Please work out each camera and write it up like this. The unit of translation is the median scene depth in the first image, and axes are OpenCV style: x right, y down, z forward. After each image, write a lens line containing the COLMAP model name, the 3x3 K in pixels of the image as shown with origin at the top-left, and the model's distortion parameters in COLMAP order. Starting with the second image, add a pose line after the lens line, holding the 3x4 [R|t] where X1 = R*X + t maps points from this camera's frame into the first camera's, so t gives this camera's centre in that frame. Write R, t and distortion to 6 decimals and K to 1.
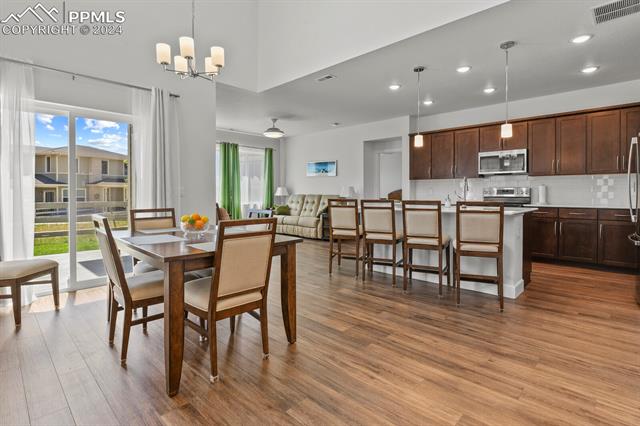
lens RADIAL K [[312.3, 0, 320.7], [0, 312.3, 193.3], [0, 0, 1]] dist [-0.001684, -0.004634]
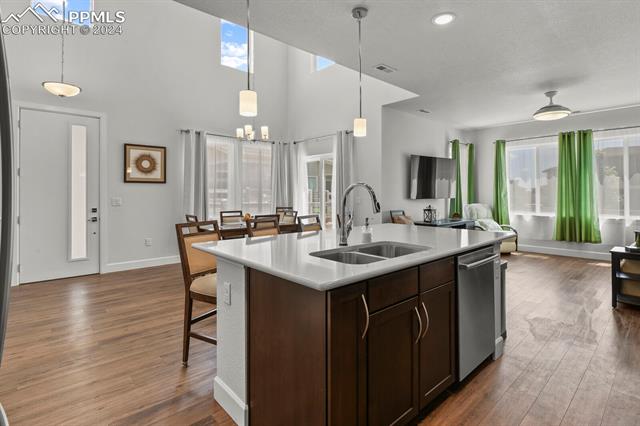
lens RADIAL K [[312.3, 0, 326.2], [0, 312.3, 191.7], [0, 0, 1]] dist [-0.001684, -0.004634]
pose [[-0.046131, -0.005840, -0.998918, 0.674728], [-0.001337, 0.999982, -0.005784, -0.026510], [0.998934, 0.001068, -0.046138, 0.694639]]
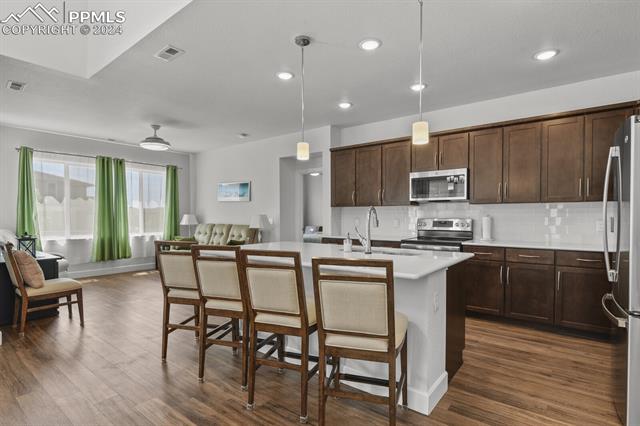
lens RADIAL K [[321.8, 0, 315.1], [0, 321.8, 220.8], [0, 0, 1]] dist [0.000180, -0.004732]
pose [[0.995057, -0.000319, 0.099303, 0.196640], [-0.000755, 0.999942, 0.010776, -0.020914], [-0.099301, -0.010798, 0.994999, 0.235480]]
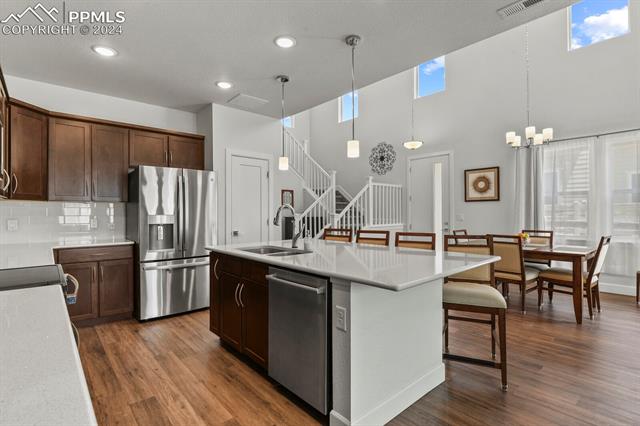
lens RADIAL K [[312.3, 0, 322.3], [0, 312.3, 212.5], [0, 0, 1]] dist [-0.001684, -0.004634]
pose [[-0.996959, 0.005127, 0.077755, 0.231102], [0.005243, 0.999985, 0.001298, -0.023773], [-0.077747, 0.001702, -0.996972, 1.204425]]
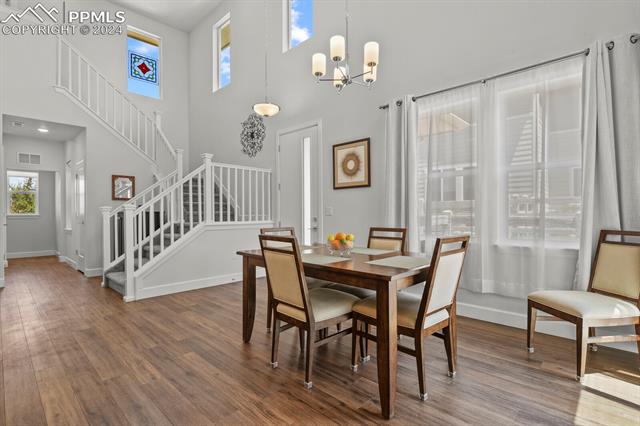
lens RADIAL K [[312.3, 0, 321.8], [0, 312.3, 216.9], [0, 0, 1]] dist [-0.001684, -0.004634]
pose [[-0.999987, 0.004691, 0.001764, -0.151019], [0.004714, 0.999906, 0.012901, 0.001586], [-0.001704, 0.012909, -0.999915, 0.865923]]
